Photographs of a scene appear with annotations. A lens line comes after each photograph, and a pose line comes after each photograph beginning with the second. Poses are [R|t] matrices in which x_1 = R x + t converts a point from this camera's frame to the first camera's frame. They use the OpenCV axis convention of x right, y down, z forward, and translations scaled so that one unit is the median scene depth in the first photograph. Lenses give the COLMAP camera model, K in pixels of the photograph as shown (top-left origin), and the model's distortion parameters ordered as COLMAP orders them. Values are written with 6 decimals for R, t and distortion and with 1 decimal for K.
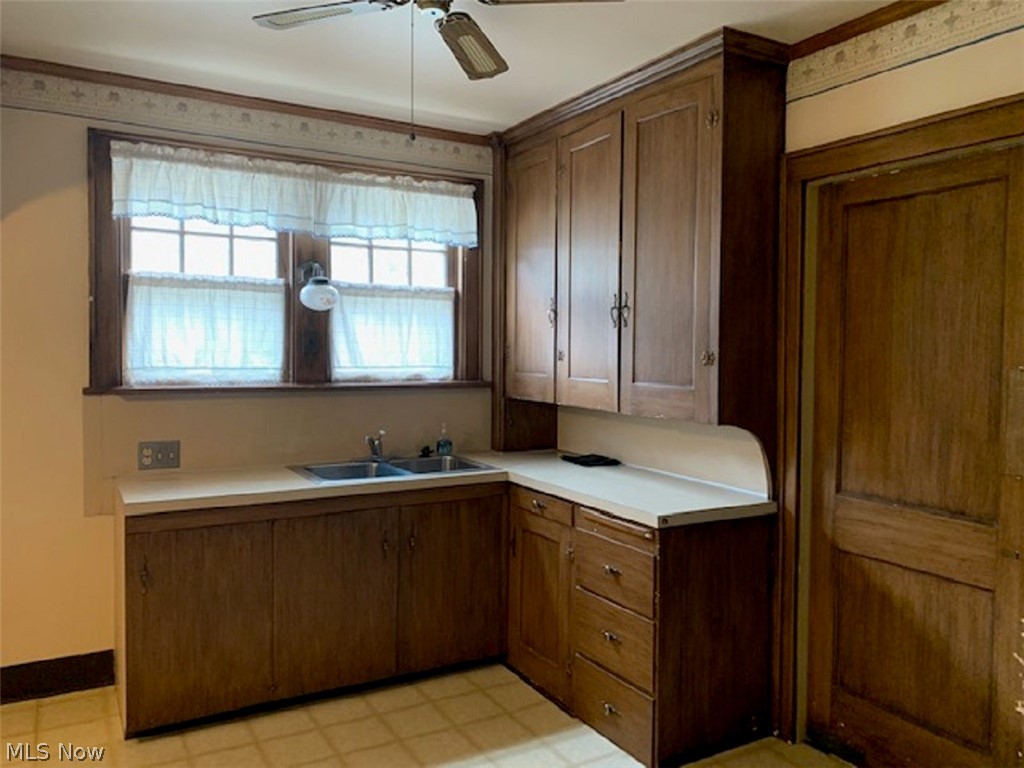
lens RADIAL K [[787.5, 0, 509.3], [0, 787.5, 372.3], [0, 0, 1]] dist [0.047477, -0.047818]
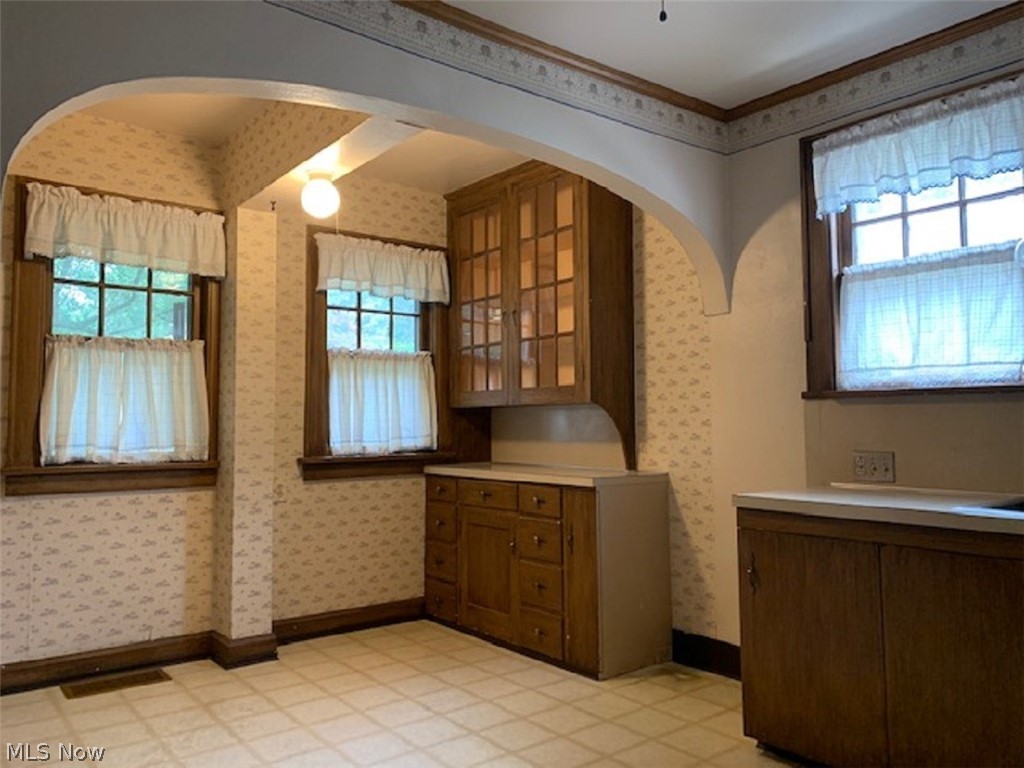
lens RADIAL K [[787.5, 0, 524.4], [0, 787.5, 372.4], [0, 0, 1]] dist [0.047477, -0.047818]
pose [[0.153320, -0.073472, -0.985442, 0.383942], [-0.021464, 0.996749, -0.077654, 0.076476], [0.987944, 0.033057, 0.151244, 0.472217]]
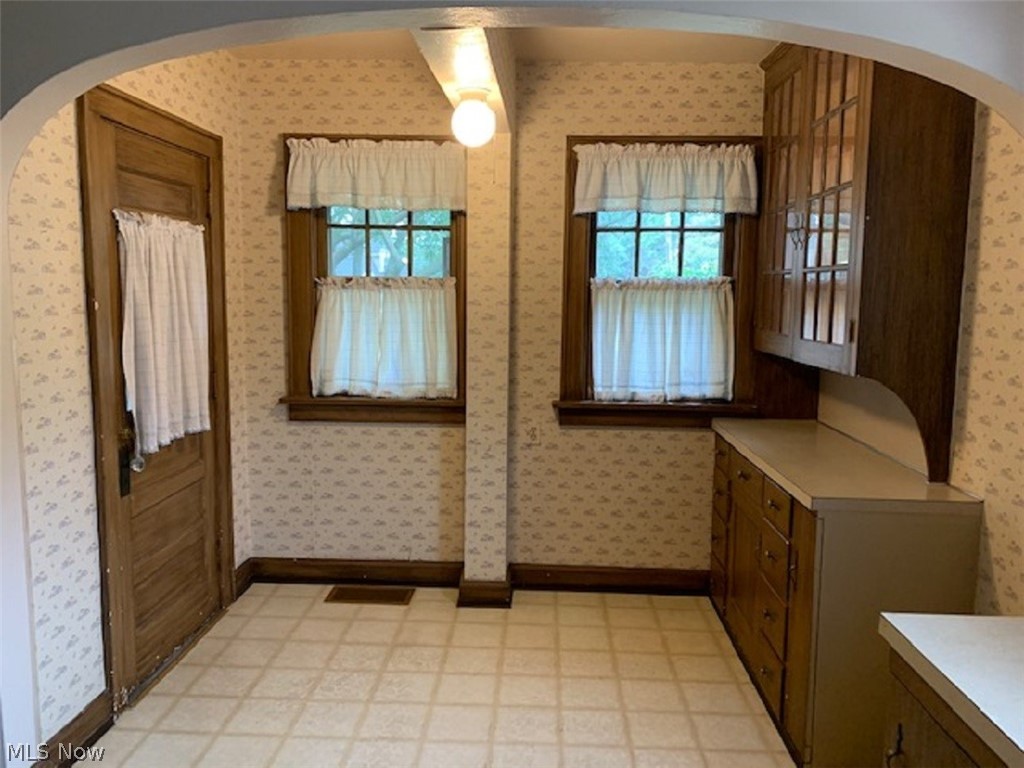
lens RADIAL K [[787.5, 0, 515.1], [0, 787.5, 373.7], [0, 0, 1]] dist [0.047477, -0.047818]
pose [[-0.532141, 0.073430, -0.843466, 0.092335], [-0.042936, 0.992610, 0.113503, -0.042207], [0.845567, 0.096614, -0.525055, 0.853924]]
